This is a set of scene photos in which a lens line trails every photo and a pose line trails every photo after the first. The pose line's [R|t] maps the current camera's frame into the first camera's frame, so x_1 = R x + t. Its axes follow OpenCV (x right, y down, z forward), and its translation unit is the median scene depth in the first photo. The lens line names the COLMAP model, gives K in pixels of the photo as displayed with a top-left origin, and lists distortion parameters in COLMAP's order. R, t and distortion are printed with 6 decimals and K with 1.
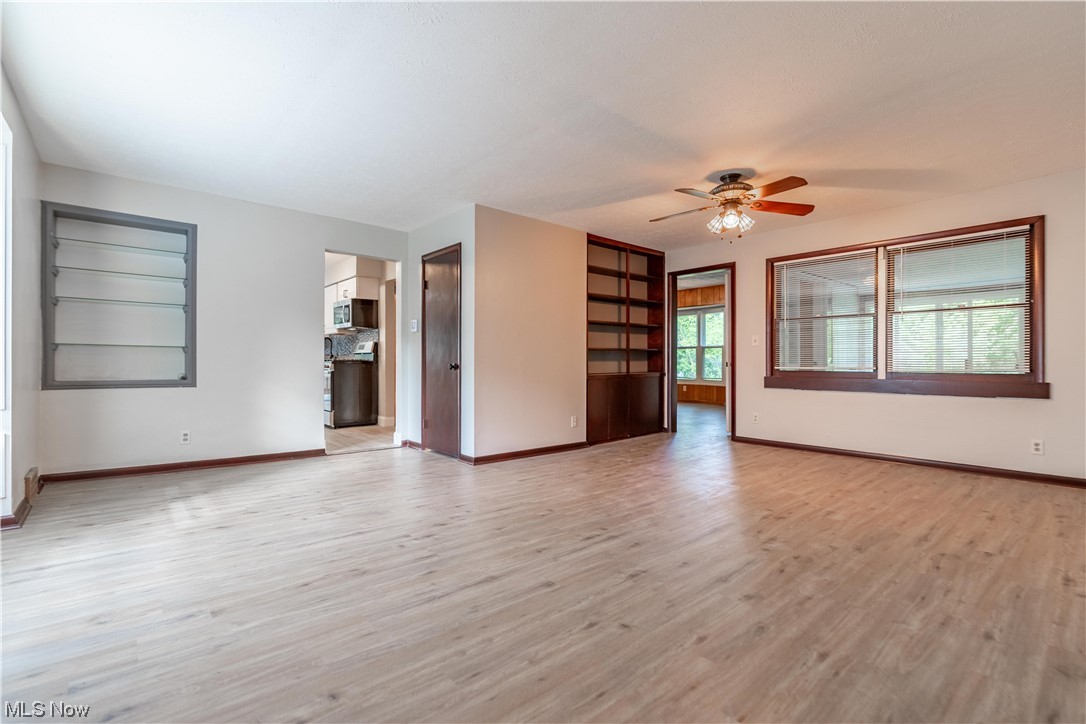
lens RADIAL K [[494.4, 0, 546.8], [0, 494.4, 359.6], [0, 0, 1]] dist [-0.006700, 0.003071]
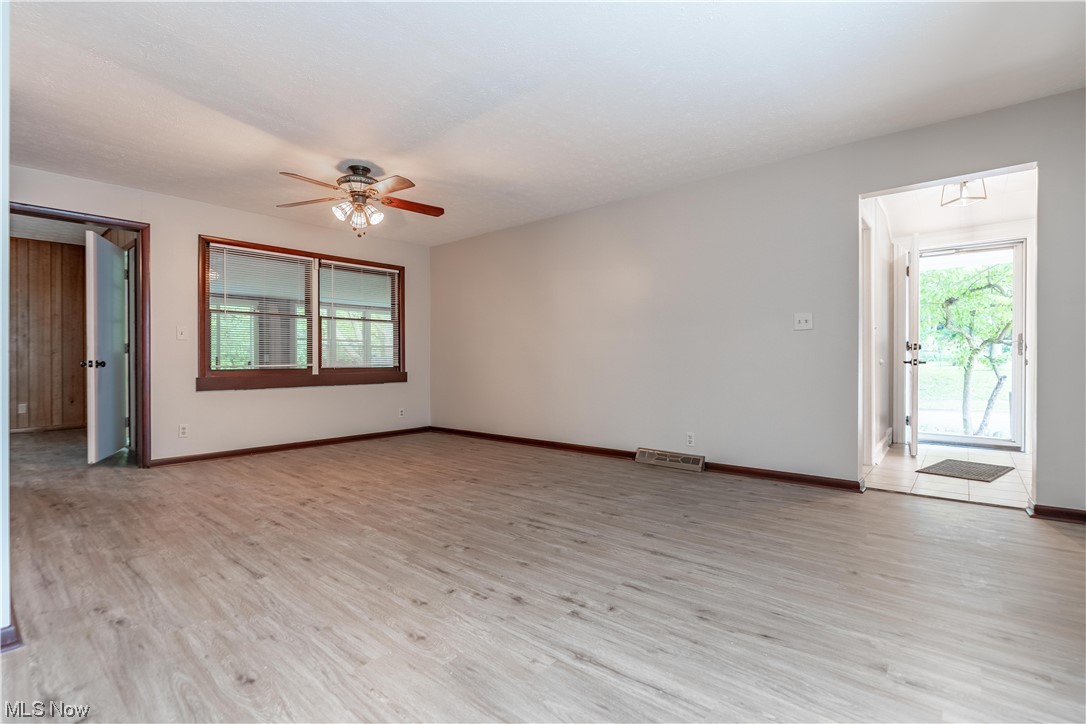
lens RADIAL K [[494.4, 0, 549.8], [0, 494.4, 362.1], [0, 0, 1]] dist [-0.006700, 0.003071]
pose [[-0.145297, -0.006604, 0.989366, -0.960644], [-0.001187, 0.999978, 0.006501, 0.005353], [-0.989387, -0.000230, -0.145302, 1.144879]]
